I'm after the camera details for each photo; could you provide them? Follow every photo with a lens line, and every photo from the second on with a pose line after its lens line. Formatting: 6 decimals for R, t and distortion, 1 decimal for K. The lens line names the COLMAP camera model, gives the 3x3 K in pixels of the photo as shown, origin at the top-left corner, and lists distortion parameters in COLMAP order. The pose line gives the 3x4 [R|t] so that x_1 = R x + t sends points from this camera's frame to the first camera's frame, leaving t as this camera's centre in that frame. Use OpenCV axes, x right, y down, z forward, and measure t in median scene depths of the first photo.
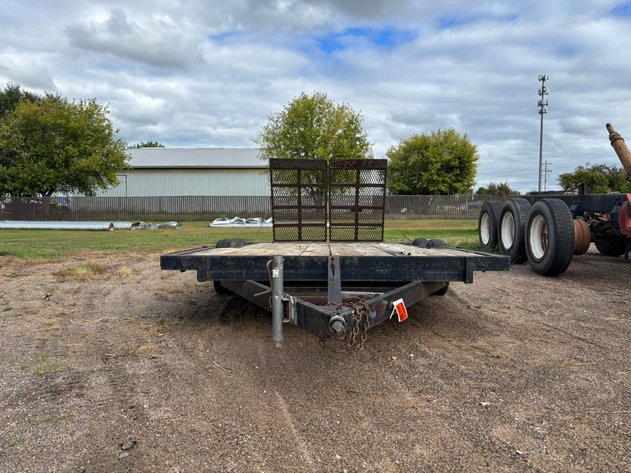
lens RADIAL K [[471.4, 0, 315.5], [0, 471.4, 236.5], [0, 0, 1]] dist [0.046880, -0.055056]
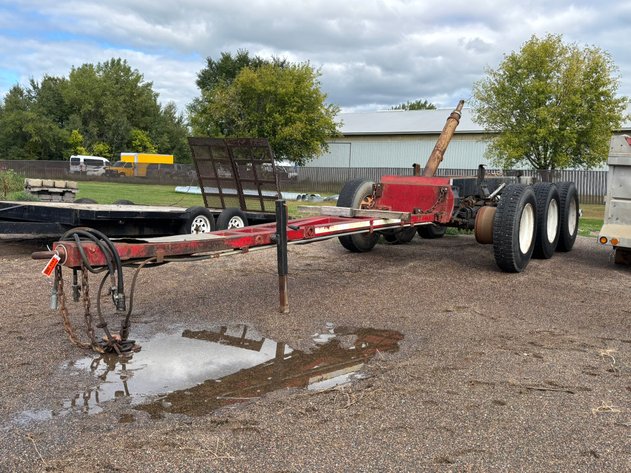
lens RADIAL K [[615.5, 0, 327.3], [0, 615.5, 222.9], [0, 0, 1]] dist [0.081185, -0.210293]
pose [[0.865283, 0.067528, -0.496714, 0.135342], [-0.065616, 0.997617, 0.021322, -0.000678], [0.496970, 0.014143, 0.867652, -0.023353]]
